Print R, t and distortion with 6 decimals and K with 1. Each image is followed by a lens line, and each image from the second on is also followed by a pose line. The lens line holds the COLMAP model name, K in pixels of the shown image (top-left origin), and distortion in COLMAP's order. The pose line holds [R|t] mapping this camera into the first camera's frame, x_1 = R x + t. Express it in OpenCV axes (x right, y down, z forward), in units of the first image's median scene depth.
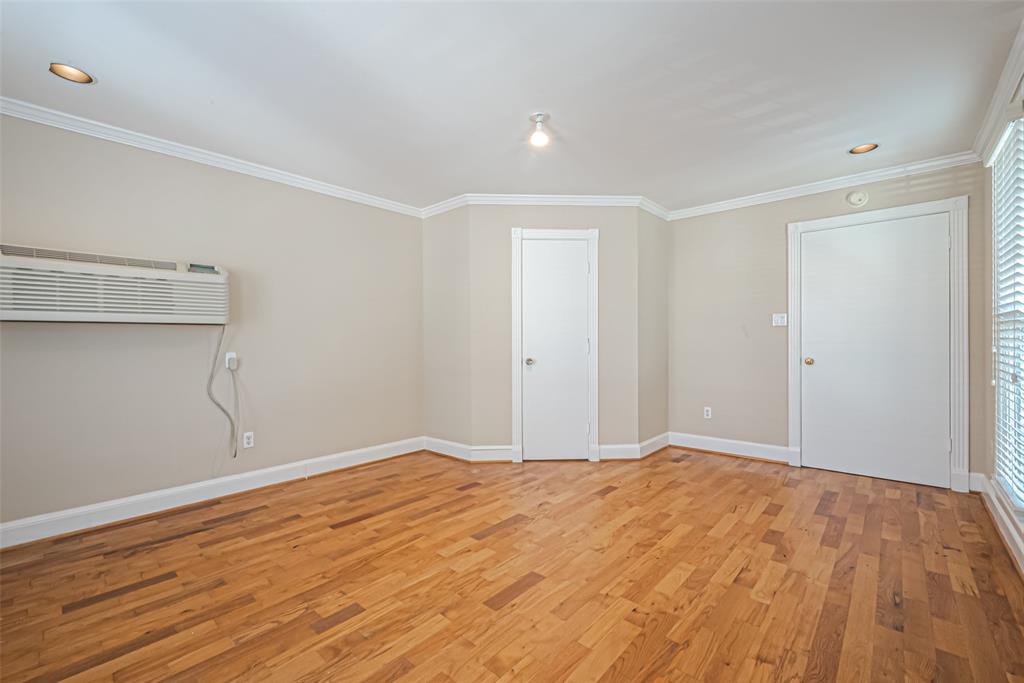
lens RADIAL K [[433.5, 0, 512.1], [0, 433.5, 343.7], [0, 0, 1]] dist [0.001764, 0.000139]
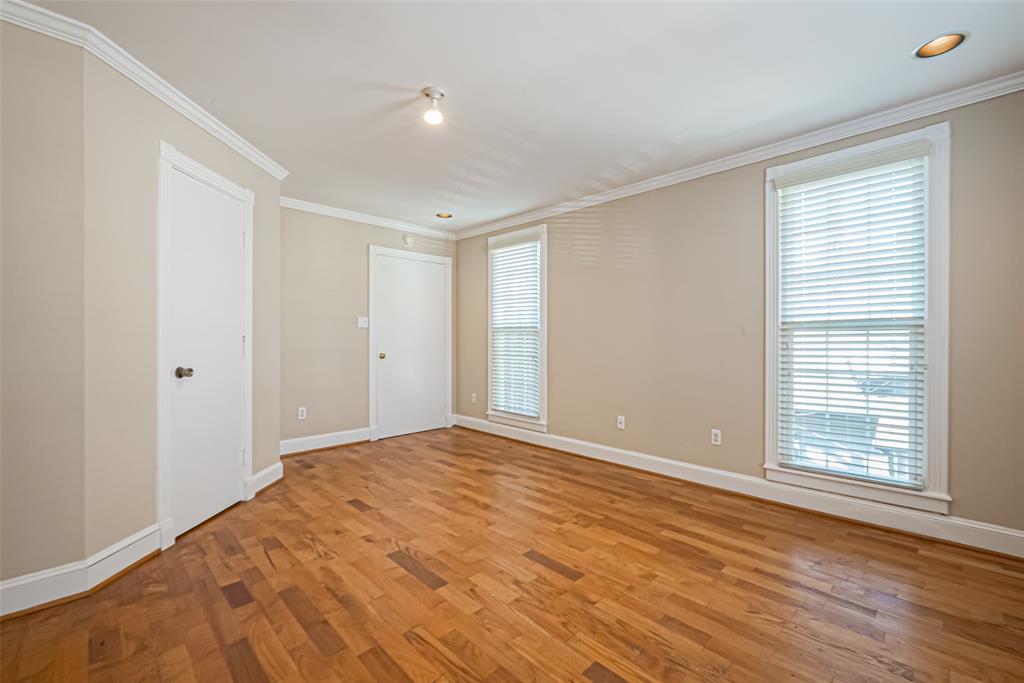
lens RADIAL K [[433.5, 0, 511.6], [0, 433.5, 339.1], [0, 0, 1]] dist [0.001764, 0.000139]
pose [[0.065163, 0.006092, 0.997856, -0.759582], [0.003766, 0.999973, -0.006351, 0.000469], [-0.997868, 0.004172, 0.065138, 0.709430]]
